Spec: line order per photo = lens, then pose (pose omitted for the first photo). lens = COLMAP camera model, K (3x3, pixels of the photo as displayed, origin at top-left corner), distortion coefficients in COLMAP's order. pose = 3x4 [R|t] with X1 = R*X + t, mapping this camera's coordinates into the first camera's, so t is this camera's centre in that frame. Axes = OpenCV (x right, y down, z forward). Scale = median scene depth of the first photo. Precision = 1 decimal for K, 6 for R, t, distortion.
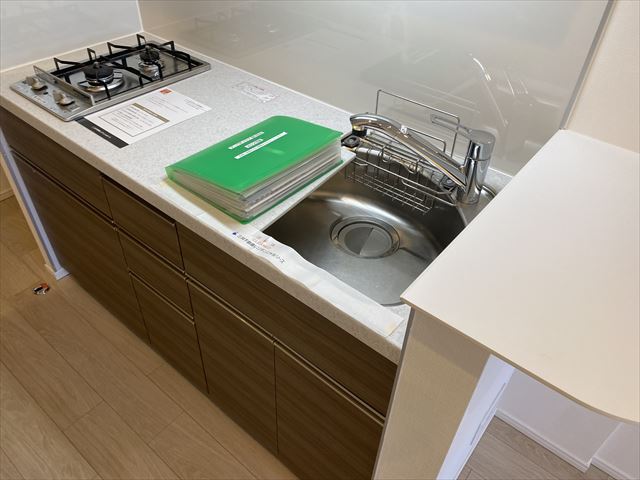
lens RADIAL K [[491.5, 0, 319.5], [0, 491.5, 242.0], [0, 0, 1]] dist [0.015561, -0.007840]
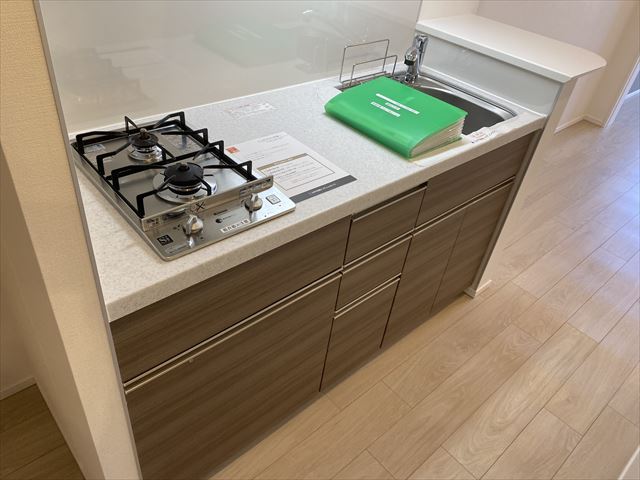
lens RADIAL K [[491.5, 0, 318.4], [0, 491.5, 238.0], [0, 0, 1]] dist [0.015561, -0.007840]
pose [[0.152756, -0.621002, 0.768780, -1.106681], [0.569151, 0.691232, 0.445270, -0.525460], [-0.807919, 0.369534, 0.459034, 0.572205]]
